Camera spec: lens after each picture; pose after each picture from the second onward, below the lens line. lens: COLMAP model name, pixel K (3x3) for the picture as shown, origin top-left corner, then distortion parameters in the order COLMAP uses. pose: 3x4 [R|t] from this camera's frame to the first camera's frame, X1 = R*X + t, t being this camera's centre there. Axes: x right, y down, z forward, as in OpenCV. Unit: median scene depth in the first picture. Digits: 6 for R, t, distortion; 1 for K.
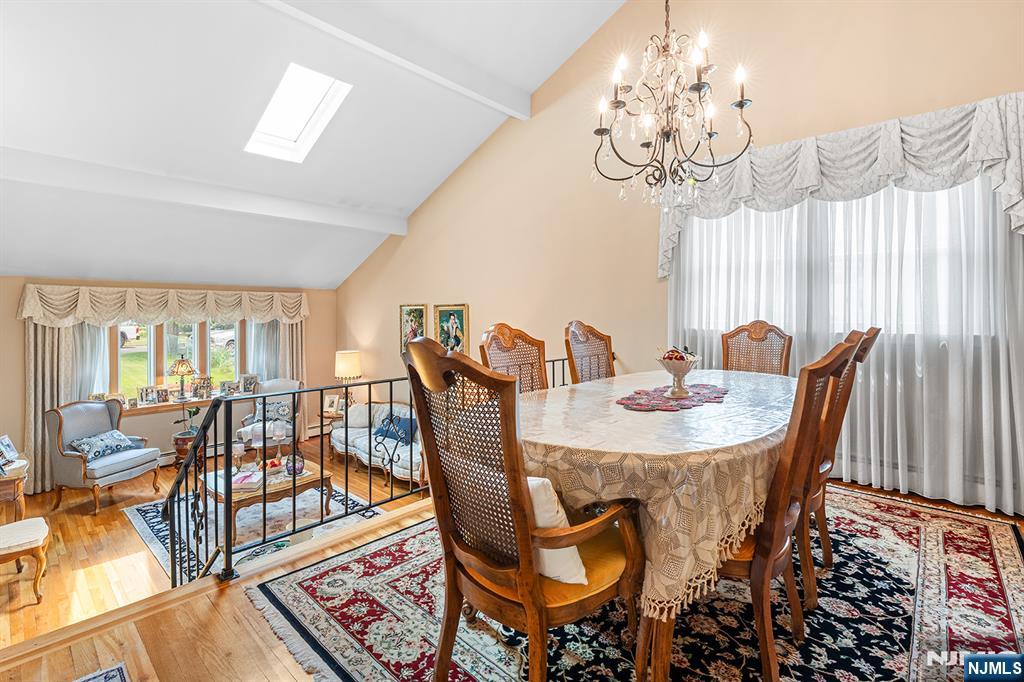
lens RADIAL K [[469.3, 0, 508.5], [0, 469.3, 313.2], [0, 0, 1]] dist [0.000648, 0.000371]
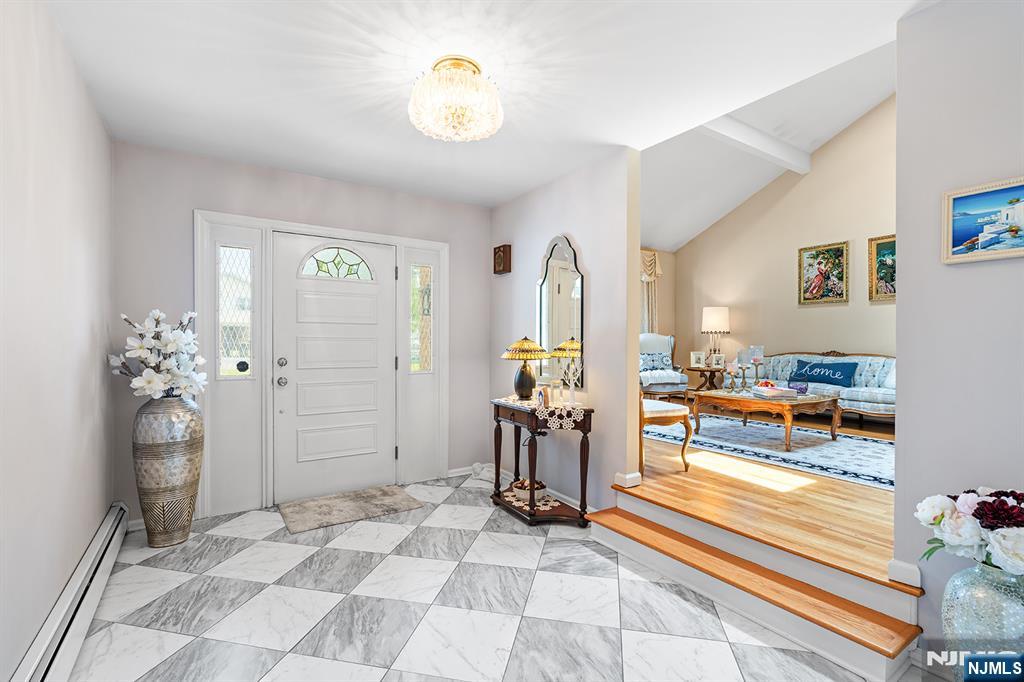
lens RADIAL K [[459.4, 0, 512.5], [0, 459.4, 347.3], [0, 0, 1]] dist [0.001083, 0.000322]
pose [[0.970612, 0.003658, -0.240622, -0.681147], [-0.001690, 0.999963, 0.008381, 0.207324], [0.240644, -0.007728, 0.970583, -0.030593]]
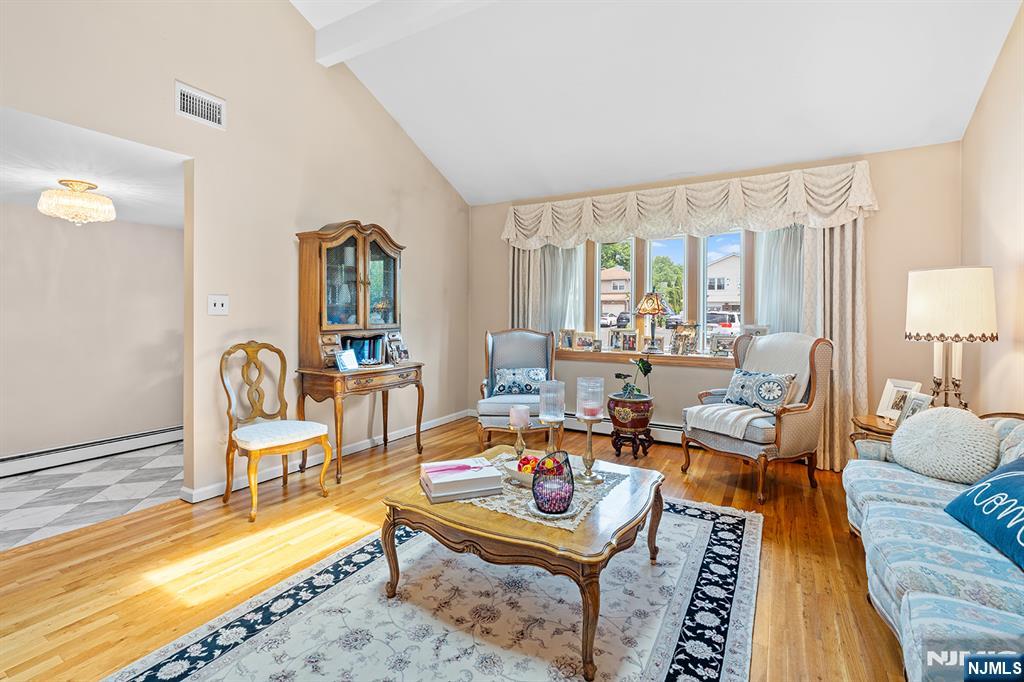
lens RADIAL K [[467.3, 0, 512.2], [0, 467.3, 318.7], [0, 0, 1]] dist [-0.001858, 0.000034]
pose [[0.217644, 0.006123, -0.976009, -0.073977], [-0.005859, 0.999971, 0.004967, 0.158546], [0.976011, 0.004637, 0.217673, 0.762344]]
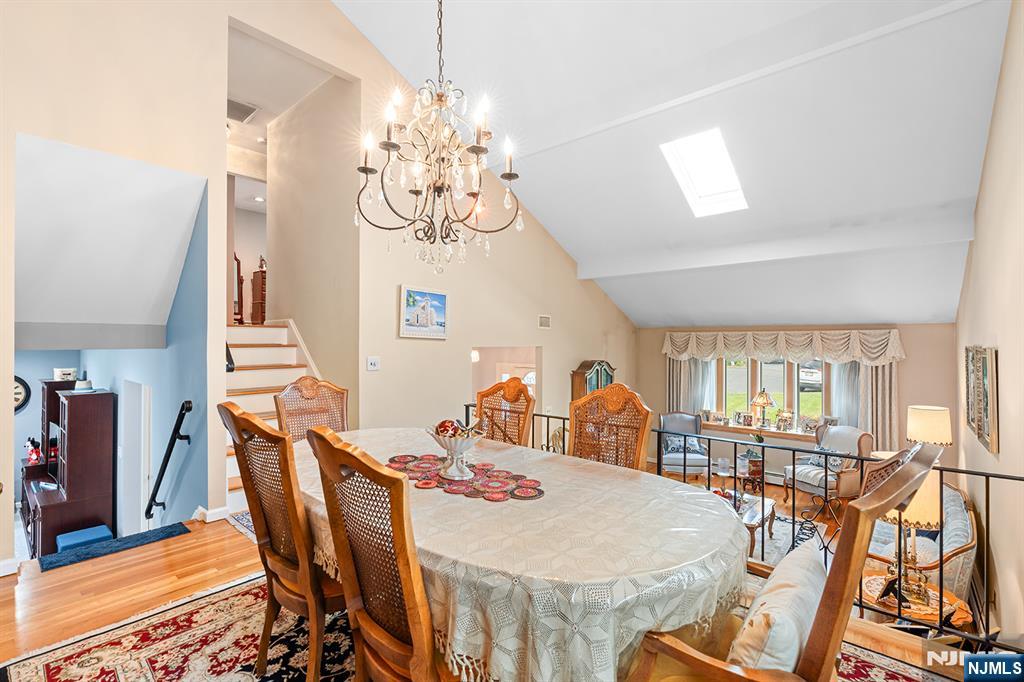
lens RADIAL K [[456.7, 0, 514.0], [0, 456.7, 340.4], [0, 0, 1]] dist [-0.000257, 0.000120]
pose [[0.037286, -0.003021, -0.999300, 0.467674], [-0.002534, 0.999992, -0.003118, -0.027145], [0.999301, 0.002648, 0.037278, 0.413573]]
